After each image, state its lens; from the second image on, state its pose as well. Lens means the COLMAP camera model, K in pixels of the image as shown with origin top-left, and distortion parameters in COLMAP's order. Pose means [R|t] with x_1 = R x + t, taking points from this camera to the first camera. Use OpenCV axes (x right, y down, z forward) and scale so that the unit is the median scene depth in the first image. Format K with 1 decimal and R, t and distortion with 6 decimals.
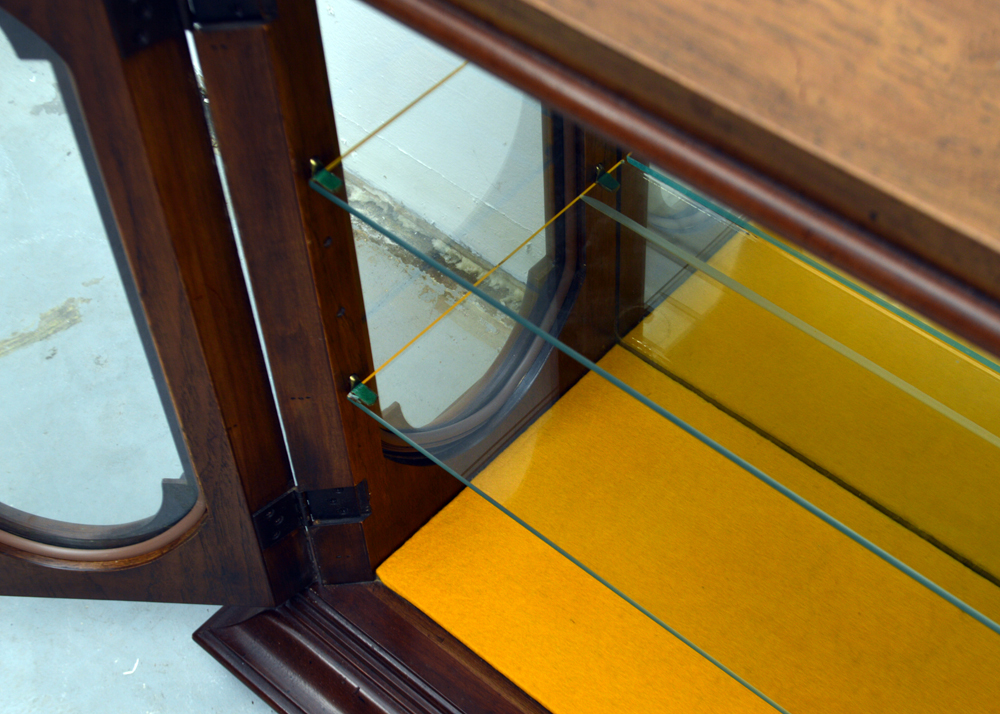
lens RADIAL K [[1636.6, 0, 502.3], [0, 1636.6, 356.3], [0, 0, 1]] dist [-0.010610, 0.000000]
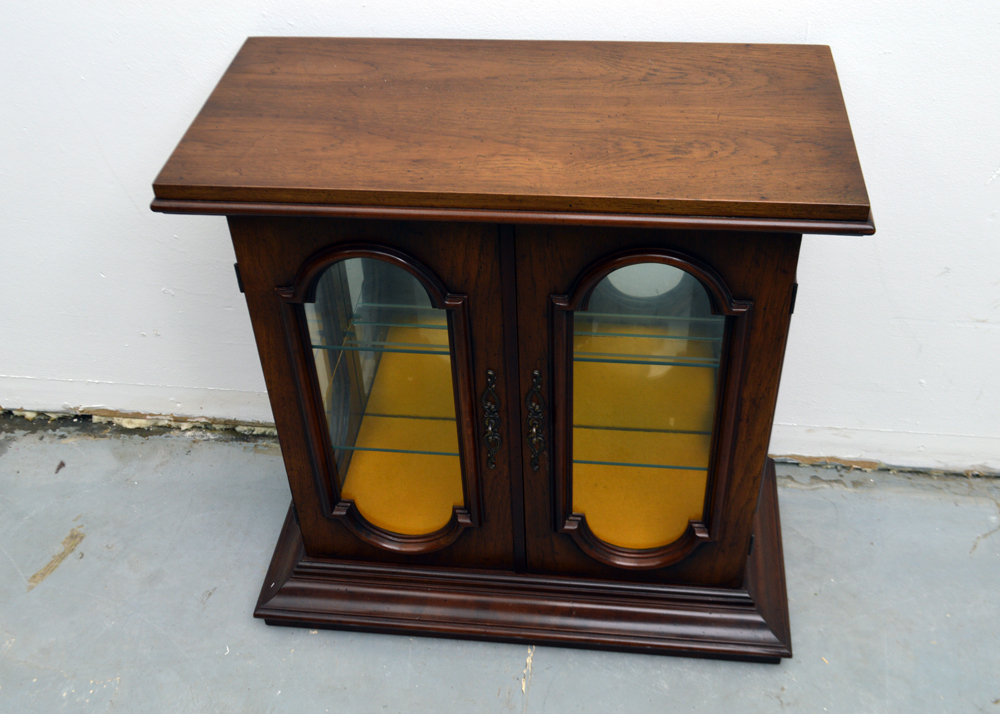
lens RADIAL K [[1042.2, 0, 501.4], [0, 1042.2, 329.4], [0, 0, 1]] dist [0.006080, 0.000000]
pose [[0.813020, -0.351361, 0.464267, -0.400235], [0.445583, 0.888739, -0.107697, 0.127182], [-0.374771, 0.294429, 0.879123, -0.338985]]
